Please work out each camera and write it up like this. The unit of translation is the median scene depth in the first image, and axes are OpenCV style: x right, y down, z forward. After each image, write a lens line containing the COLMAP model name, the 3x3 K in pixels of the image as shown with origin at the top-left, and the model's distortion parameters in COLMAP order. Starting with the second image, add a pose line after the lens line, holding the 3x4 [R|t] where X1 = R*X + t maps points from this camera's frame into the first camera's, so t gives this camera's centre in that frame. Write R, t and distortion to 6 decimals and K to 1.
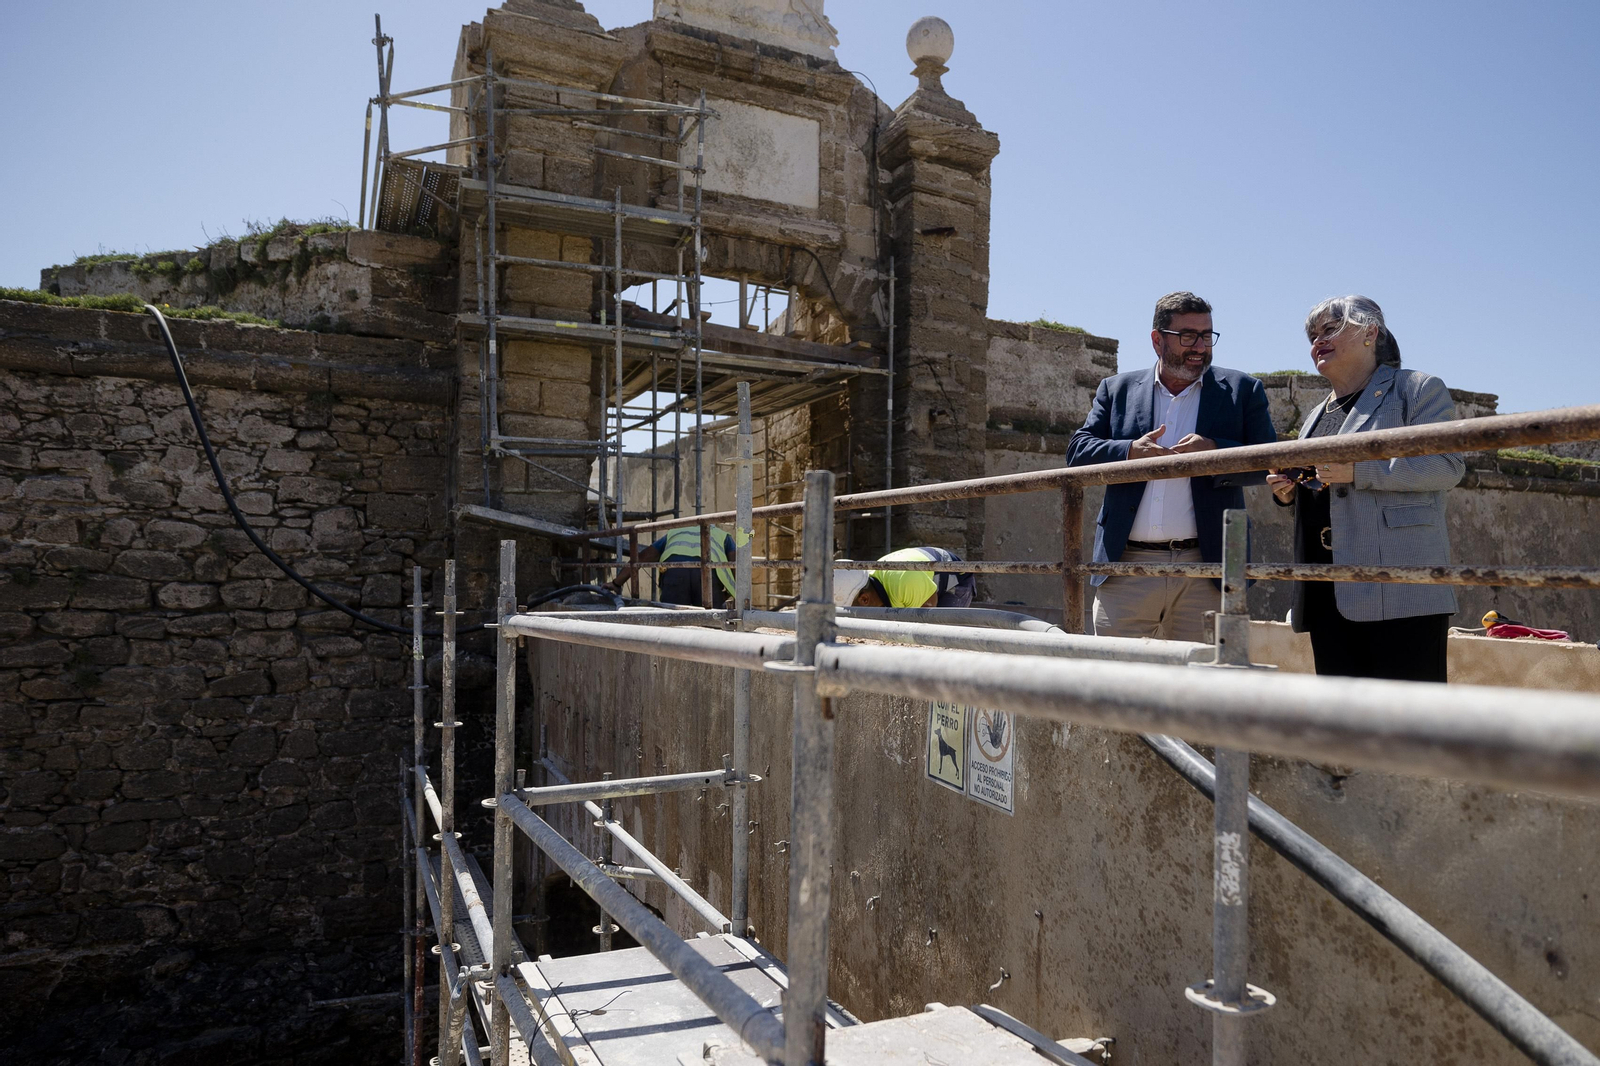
lens RADIAL K [[1068.1, 0, 908.7], [0, 1068.1, 563.7], [0, 0, 1]] dist [-0.001852, 0.001830]
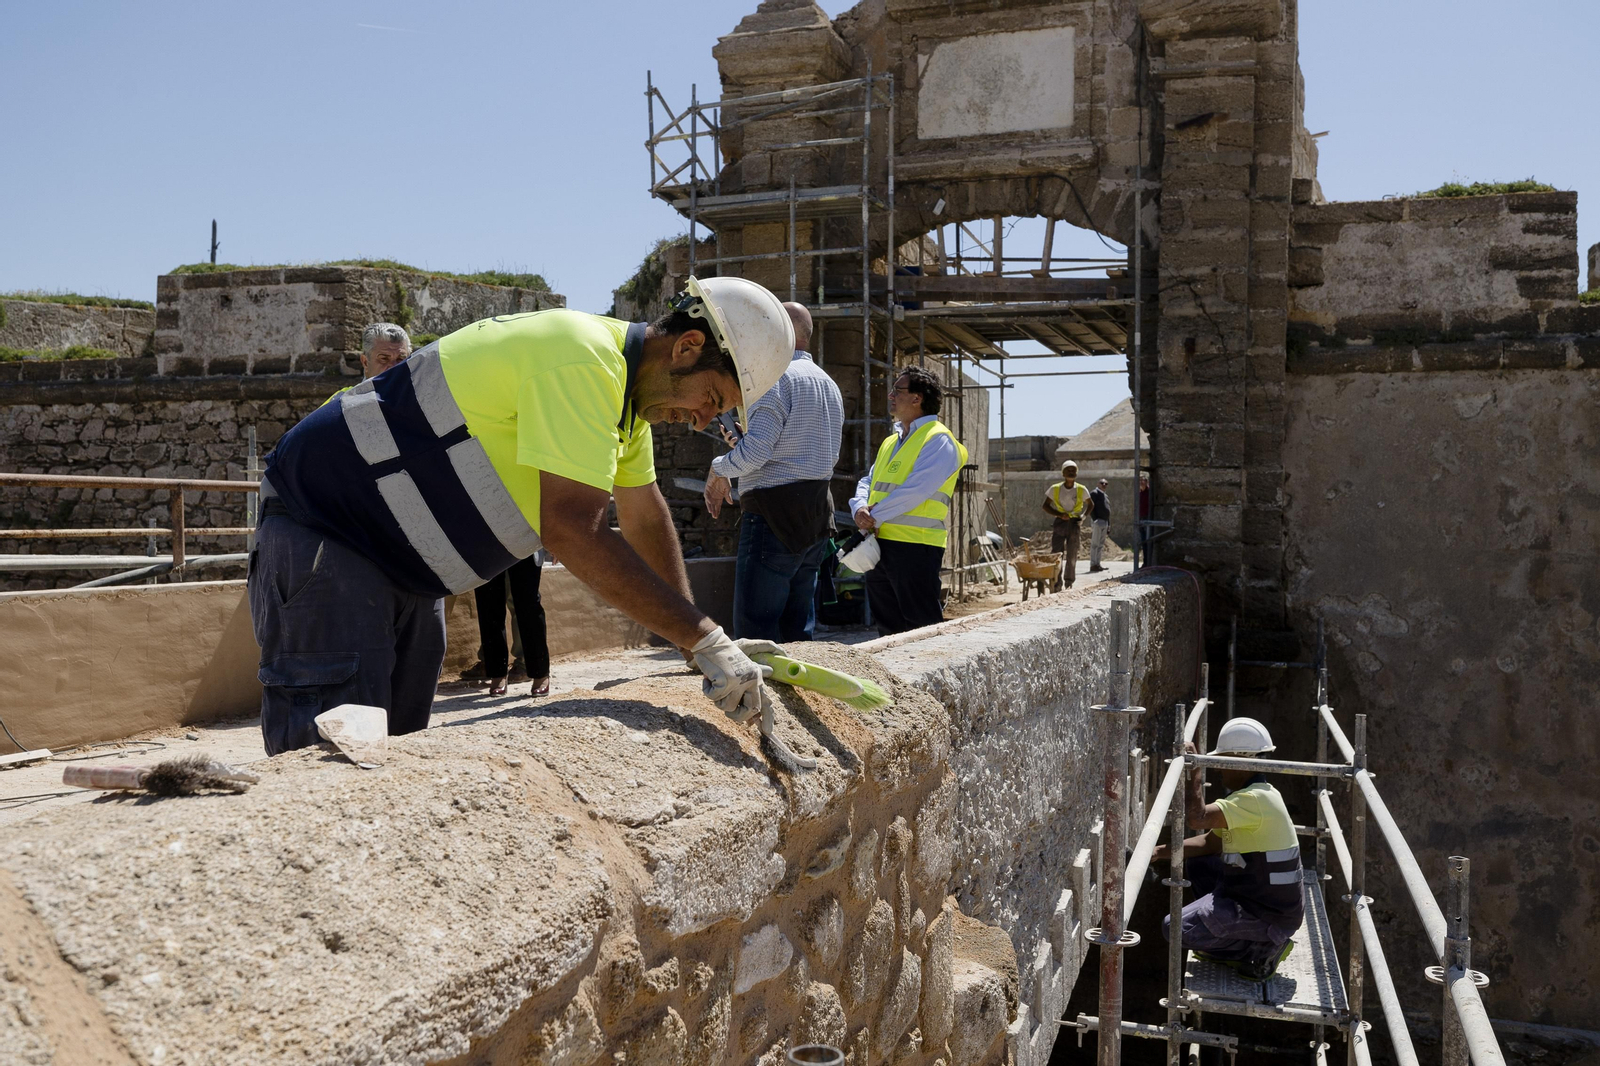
lens RADIAL K [[1461.7, 0, 800.0], [0, 1461.7, 533.0], [0, 0, 1]] dist [0.001984, 0.009749]
pose [[0.673625, -0.003851, -0.739063, 0.660112], [0.007575, 0.999970, 0.001695, 0.002132], [0.739034, -0.006740, 0.673634, 0.012876]]
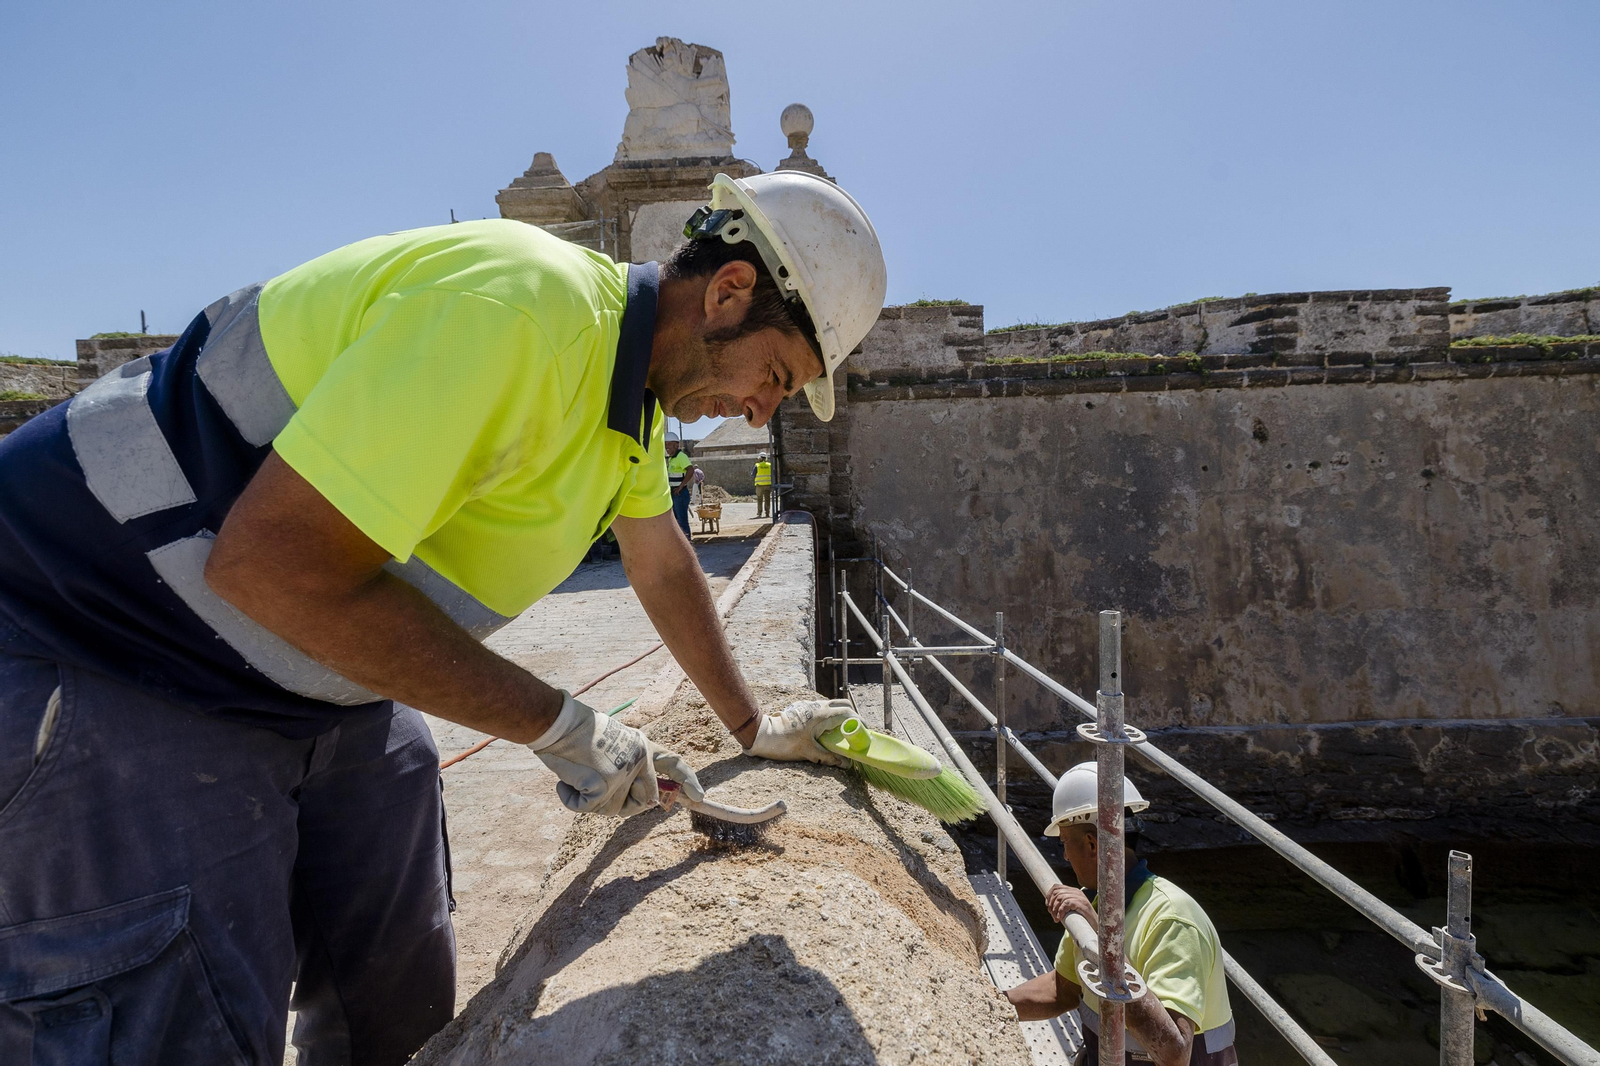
lens RADIAL K [[717.5, 0, 801.8], [0, 717.5, 530.0], [0, 0, 1]] dist [-0.000870, 0.000128]
pose [[0.877044, -0.013404, -0.480223, 0.505867], [0.053088, 0.996193, 0.069151, -0.008128], [0.477467, -0.086142, 0.874417, 0.117379]]
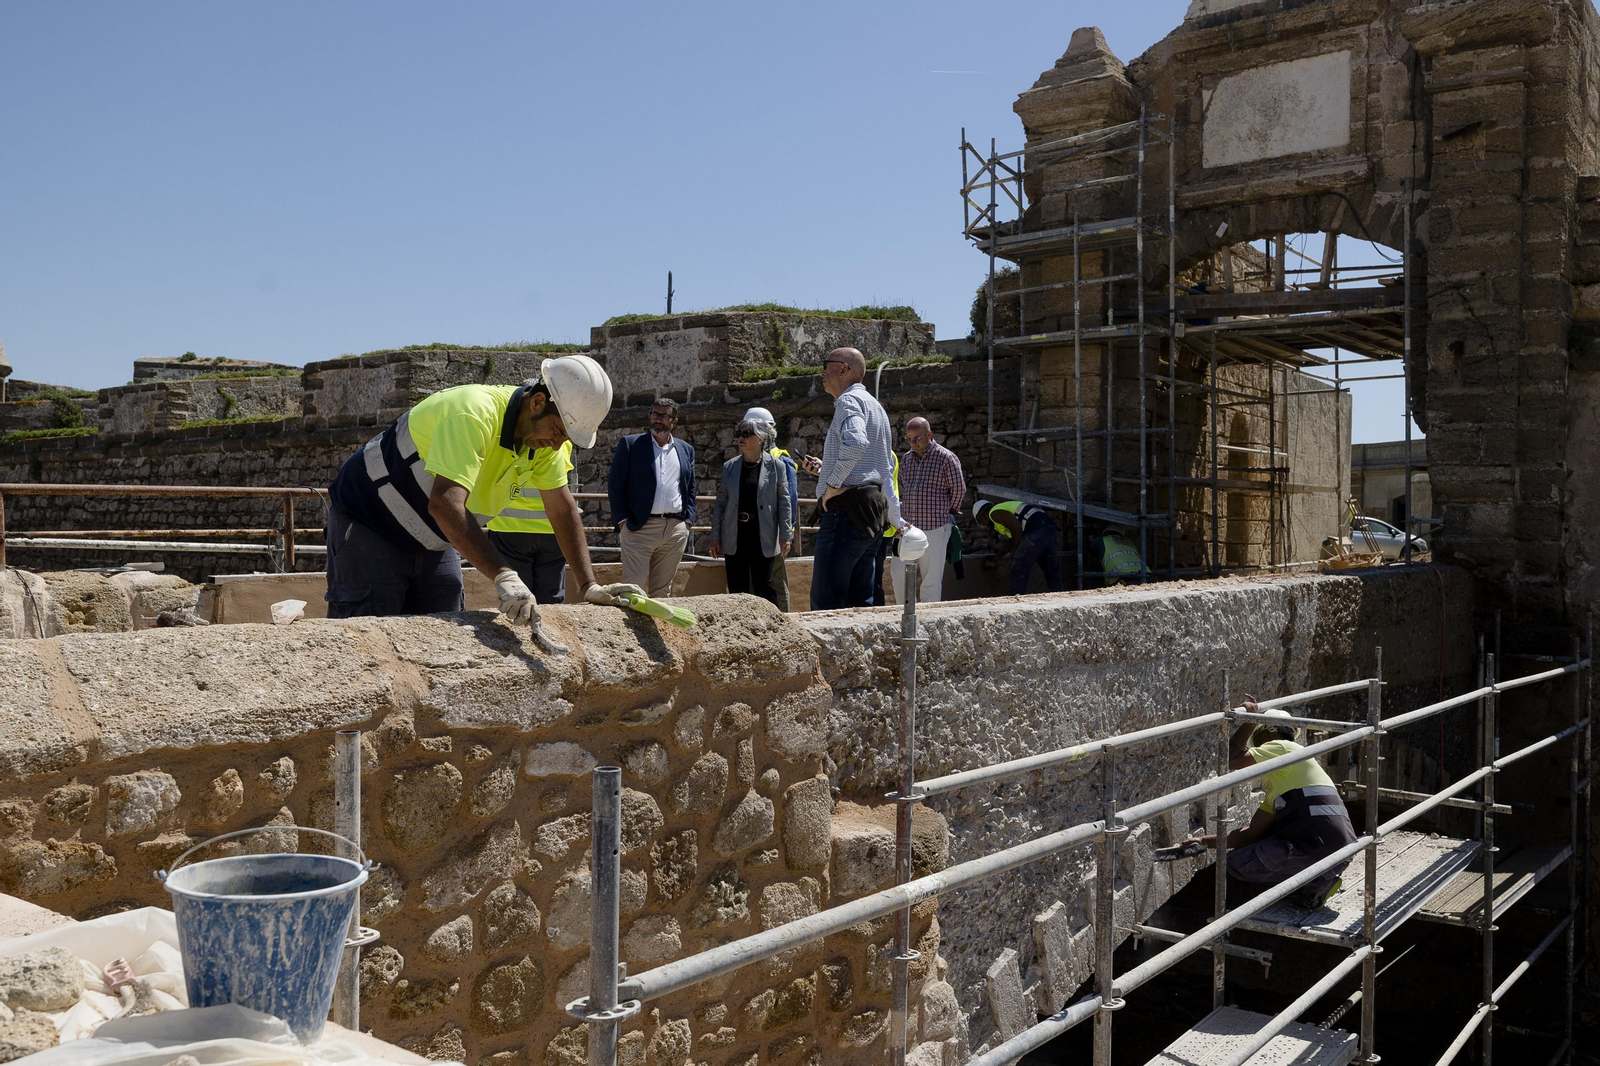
lens RADIAL K [[1403.3, 0, 800.0], [0, 1403.3, 533.0], [0, 0, 1]] dist [-0.001569, 0.008123]
pose [[0.404951, -0.010472, -0.914278, 0.840752], [0.012092, 0.999908, -0.006097, 0.009439], [0.914258, -0.008586, 0.405040, 0.061927]]
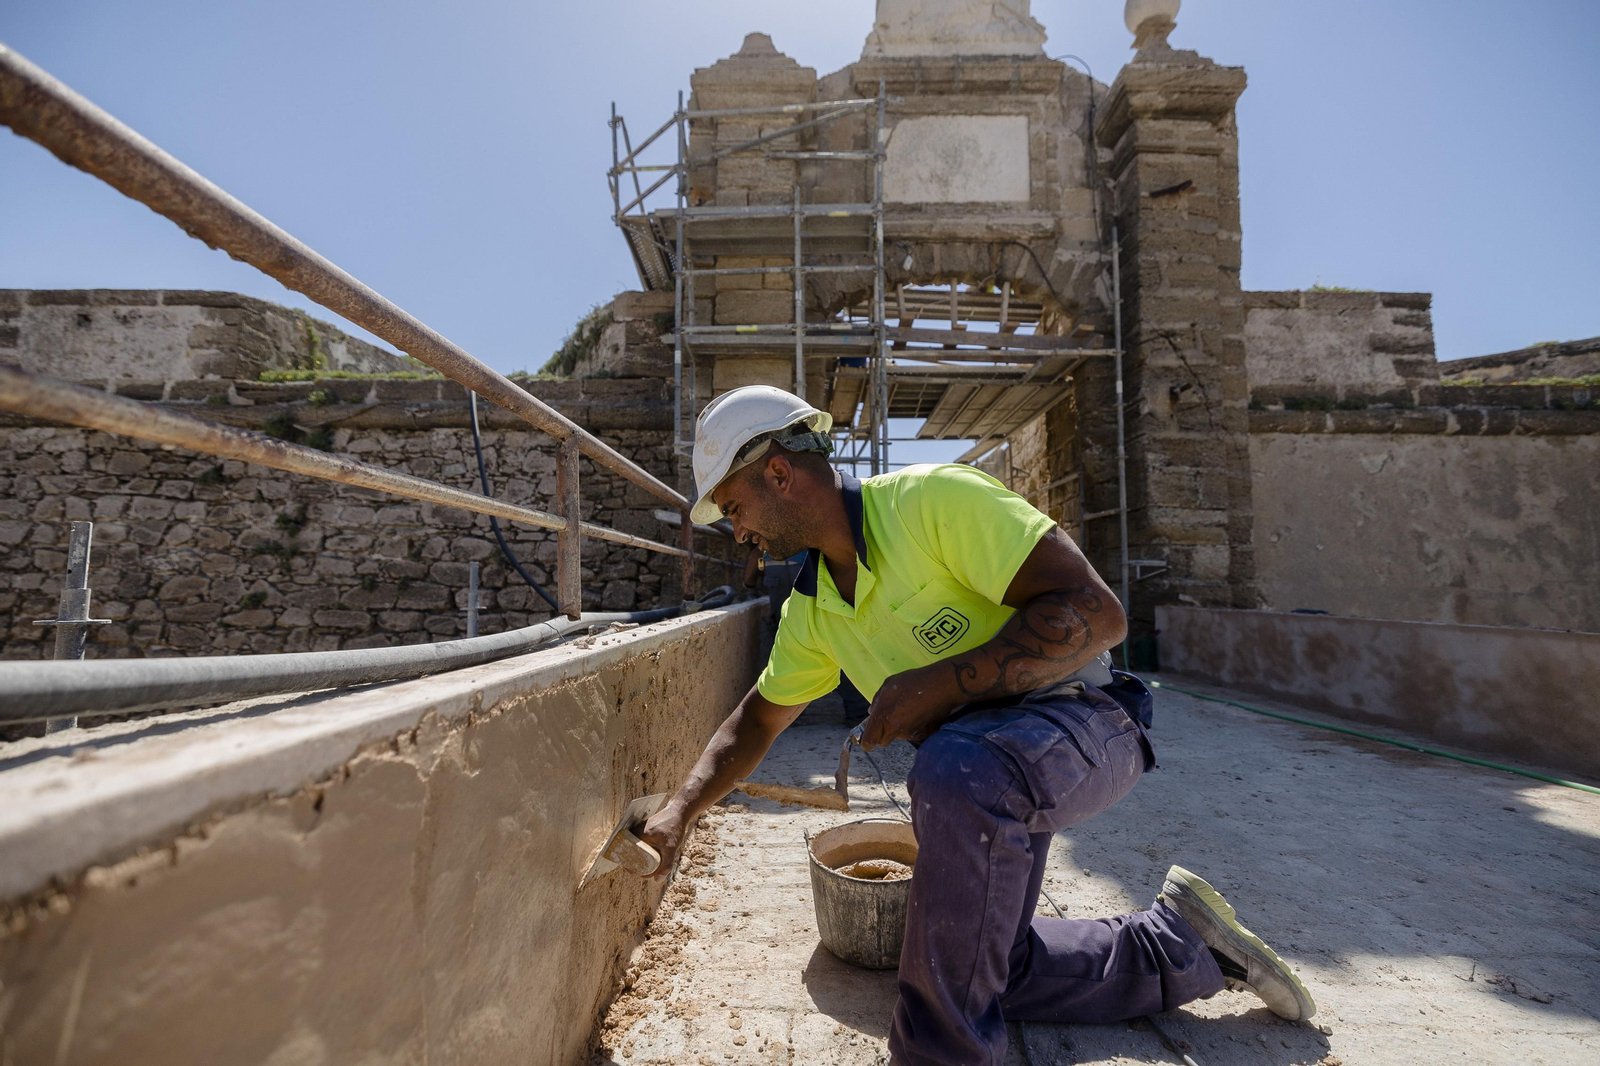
lens RADIAL K [[694.7, 0, 801.5], [0, 694.7, 530.2], [0, 0, 1]] dist [0.000058, 0.000546]
pose [[0.875886, -0.046503, -0.480271, 0.023123], [0.009672, 0.996837, -0.078882, 0.013714], [0.482420, 0.064447, 0.873566, 0.368754]]
